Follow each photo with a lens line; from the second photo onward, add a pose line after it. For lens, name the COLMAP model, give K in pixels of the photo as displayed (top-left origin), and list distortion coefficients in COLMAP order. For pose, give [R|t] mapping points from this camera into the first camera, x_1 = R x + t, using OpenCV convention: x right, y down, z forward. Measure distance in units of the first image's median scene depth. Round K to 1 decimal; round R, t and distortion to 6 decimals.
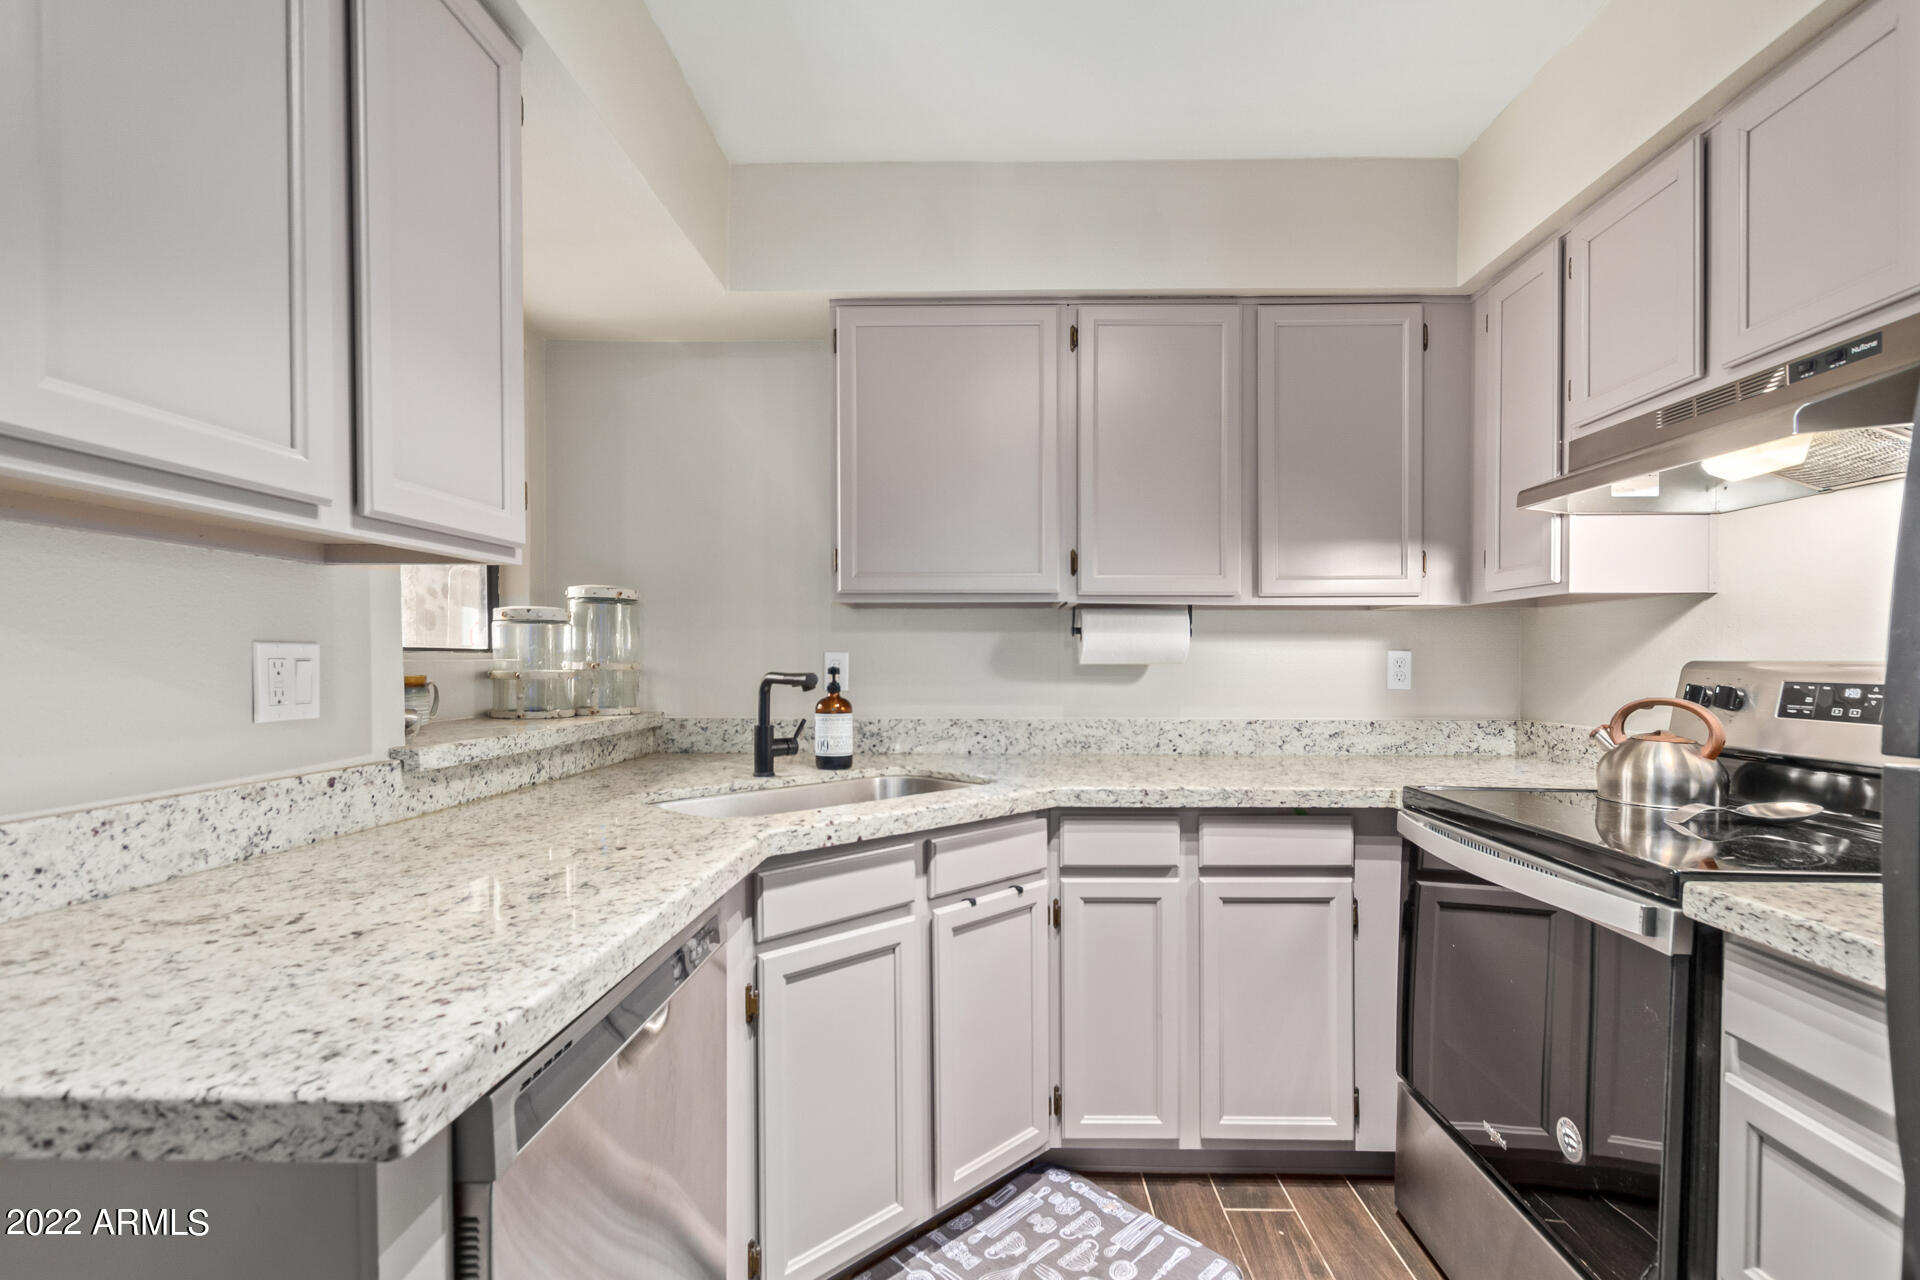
lens RADIAL K [[884.2, 0, 978.7], [0, 884.2, 664.3], [0, 0, 1]] dist [-0.002263, -0.000720]
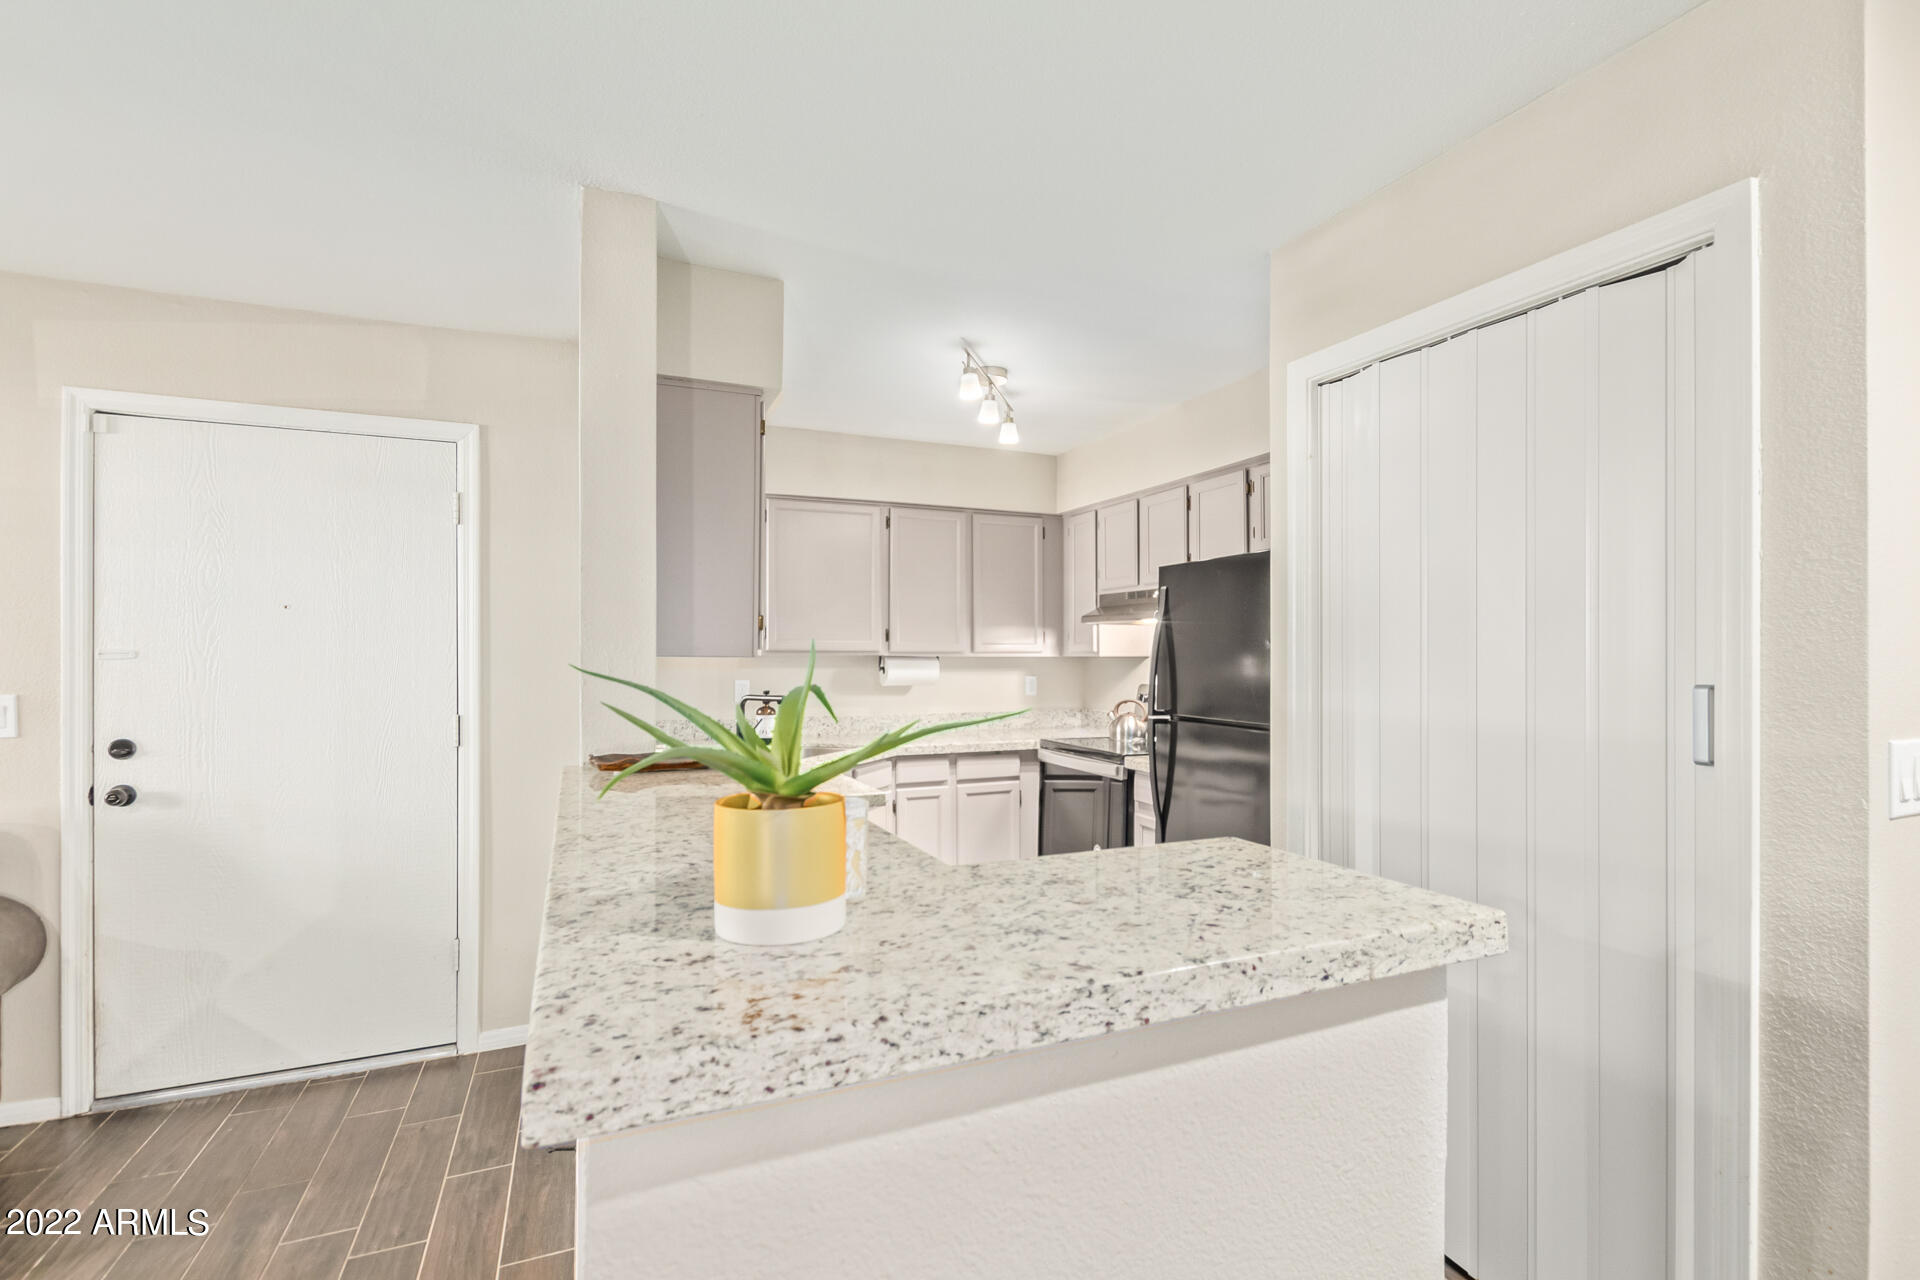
lens RADIAL K [[884.2, 0, 957.4], [0, 884.2, 652.0], [0, 0, 1]] dist [-0.002263, -0.000720]
pose [[0.918369, -0.000561, 0.395726, -0.623848], [0.005202, 0.999930, -0.010657, -0.066016], [-0.395692, 0.011845, 0.918307, -1.029976]]
